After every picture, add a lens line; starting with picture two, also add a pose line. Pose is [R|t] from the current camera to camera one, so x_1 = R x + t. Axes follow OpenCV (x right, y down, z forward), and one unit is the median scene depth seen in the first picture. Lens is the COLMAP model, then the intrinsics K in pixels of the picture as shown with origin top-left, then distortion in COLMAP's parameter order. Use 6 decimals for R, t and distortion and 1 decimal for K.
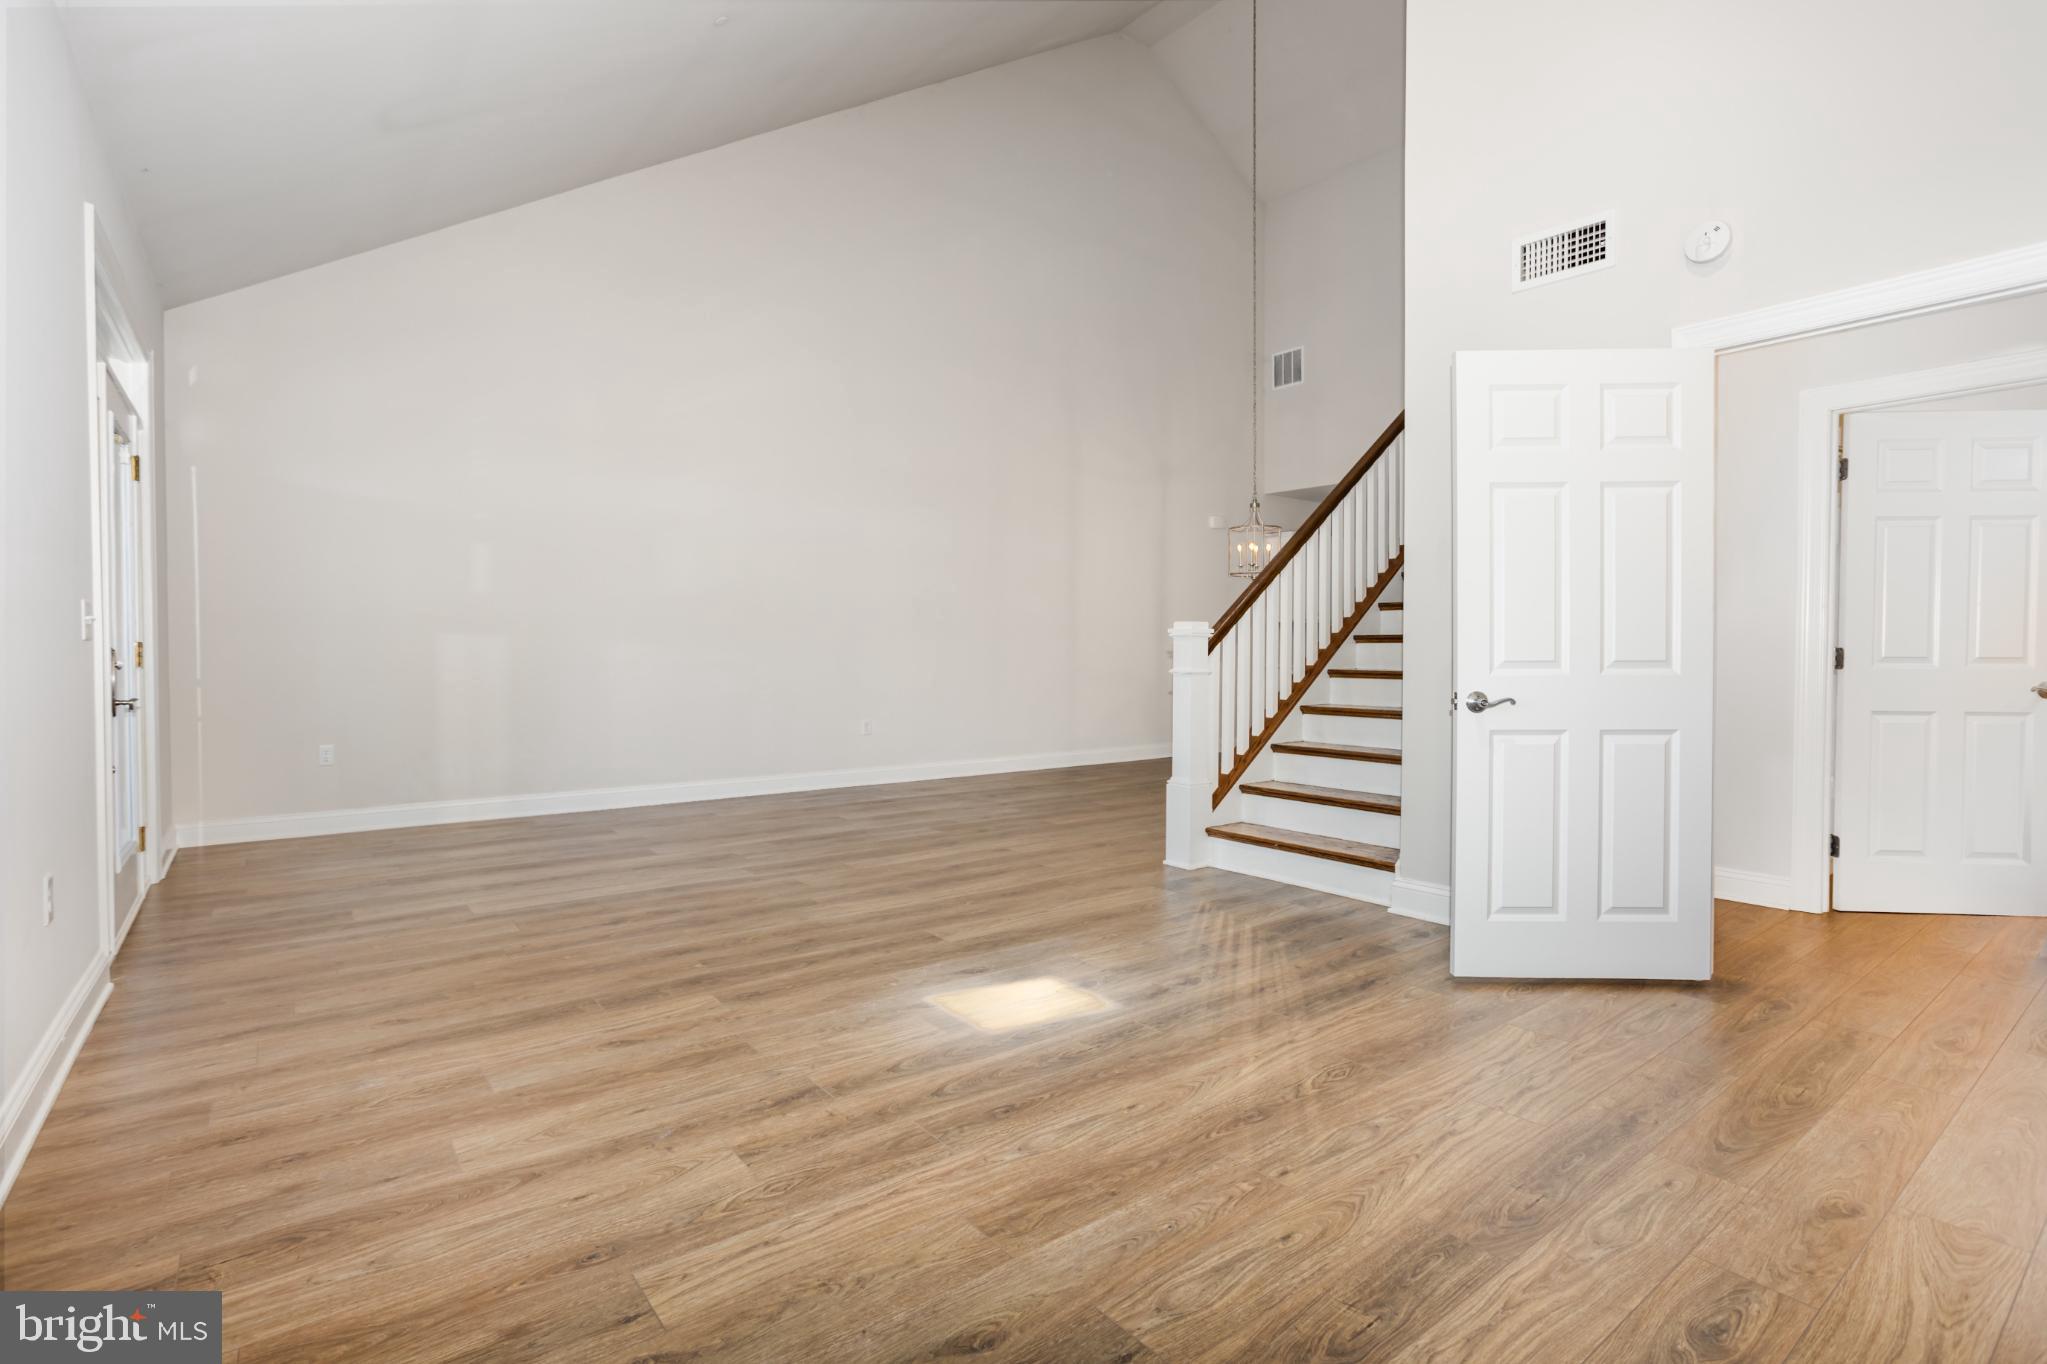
lens RADIAL K [[1002.4, 0, 998.9], [0, 1002.4, 672.4], [0, 0, 1]] dist [-0.047708, 0.031141]
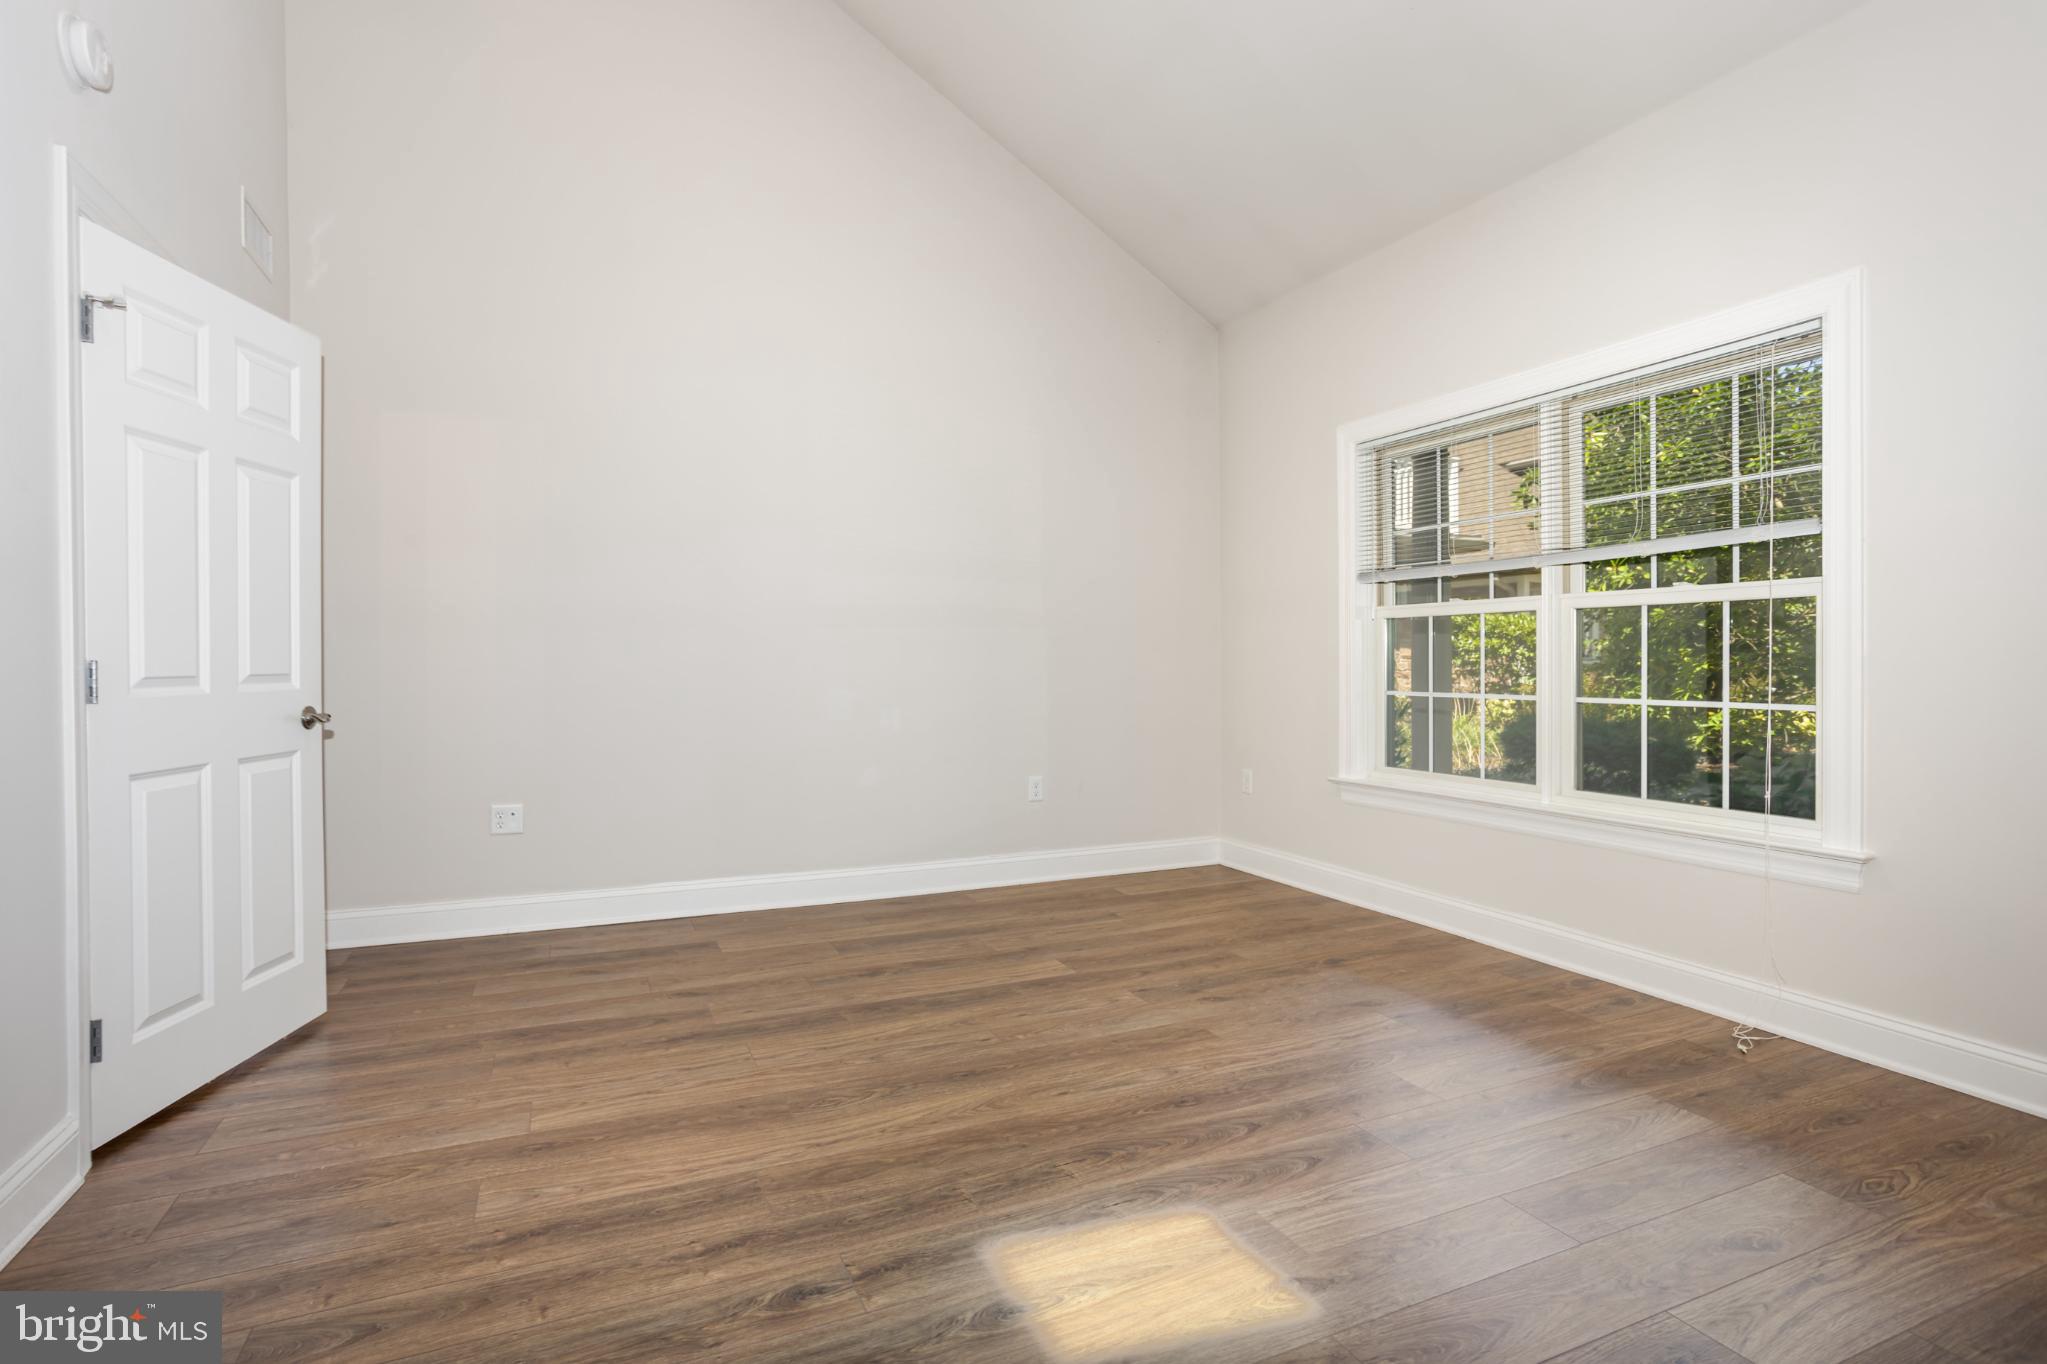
lens RADIAL K [[1002.4, 0, 998.9], [0, 1002.4, 672.4], [0, 0, 1]] dist [-0.047708, 0.031141]
pose [[-0.973694, -0.002893, 0.227843, -0.035948], [0.004893, 0.999423, 0.033600, -0.042000], [-0.227809, 0.033831, -0.973118, 1.818408]]
